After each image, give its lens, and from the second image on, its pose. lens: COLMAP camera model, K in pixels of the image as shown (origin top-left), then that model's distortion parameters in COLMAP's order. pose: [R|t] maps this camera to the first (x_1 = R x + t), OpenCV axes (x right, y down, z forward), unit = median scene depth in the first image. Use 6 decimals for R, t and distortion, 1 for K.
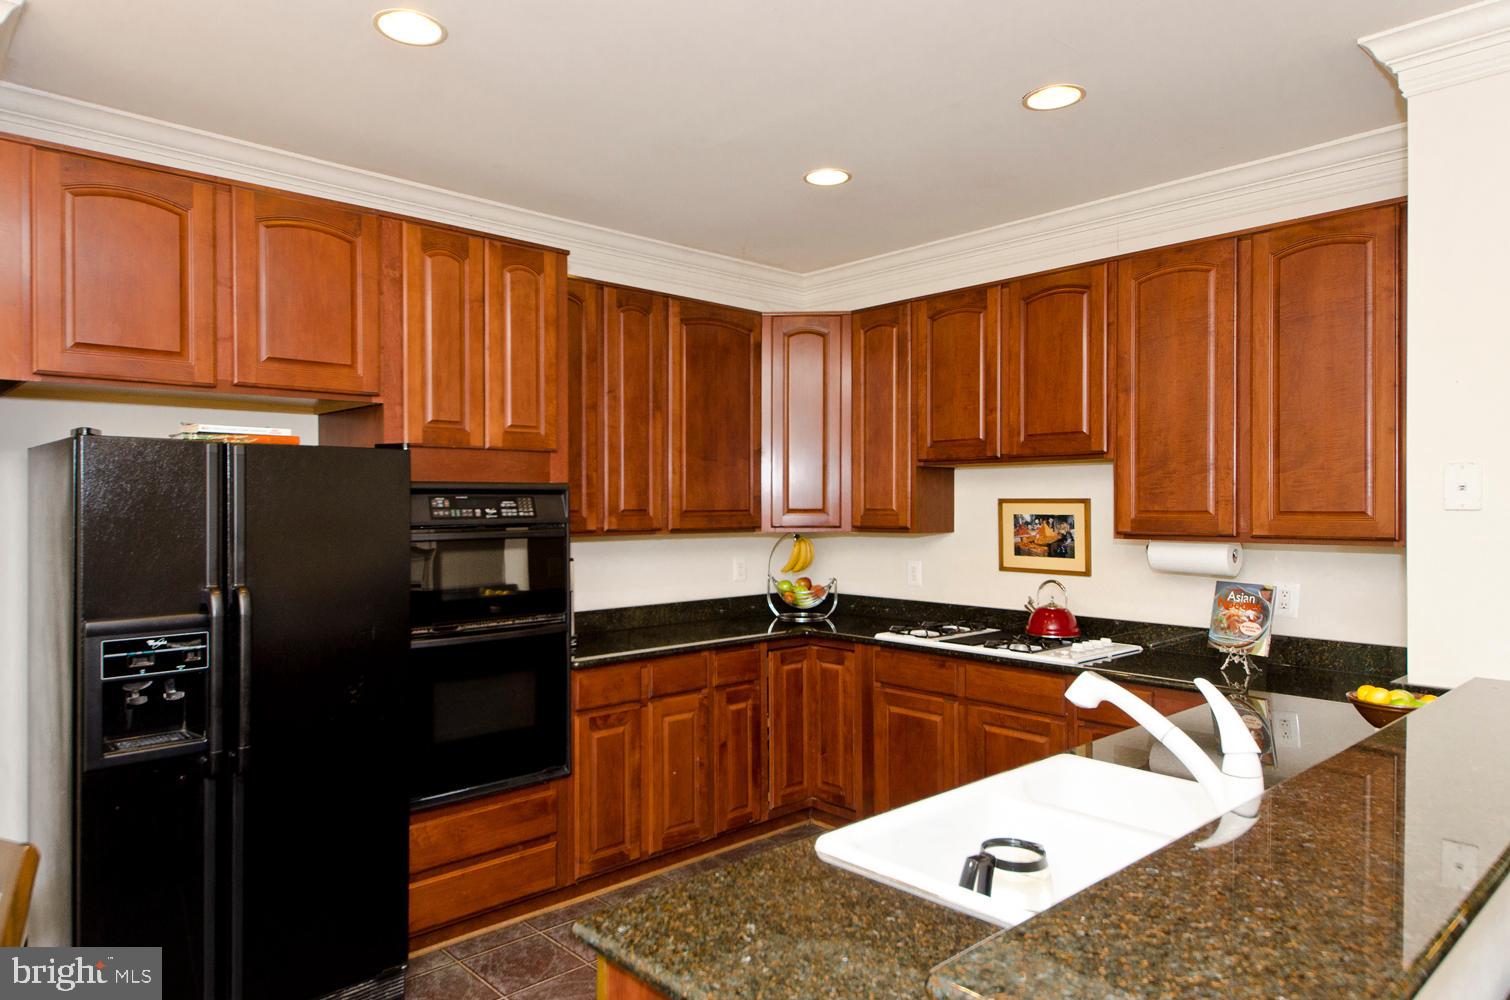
lens RADIAL K [[938.3, 0, 741.1], [0, 938.3, 504.6], [0, 0, 1]] dist [0.038688, -0.001298]
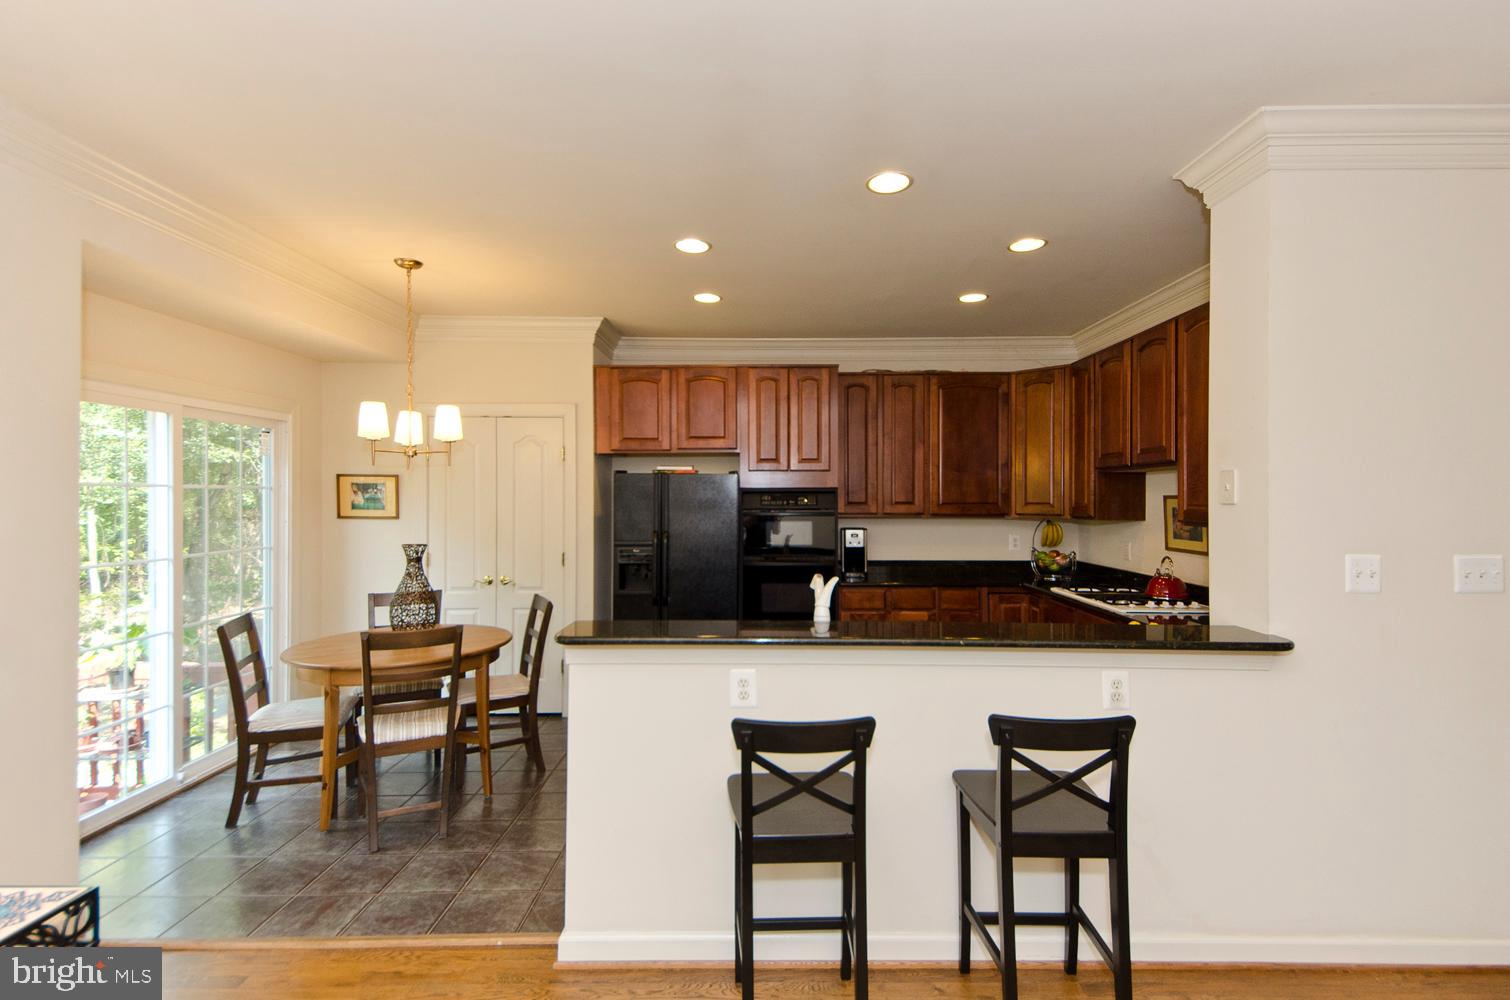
lens RADIAL K [[711.9, 0, 771.8], [0, 711.9, 501.4], [0, 0, 1]] dist [0.043529, -0.000186]
pose [[0.747355, 0.004749, -0.664408, 0.625260], [-0.001750, 0.999985, 0.005179, -0.002257], [0.664423, -0.002708, 0.747352, -0.142327]]
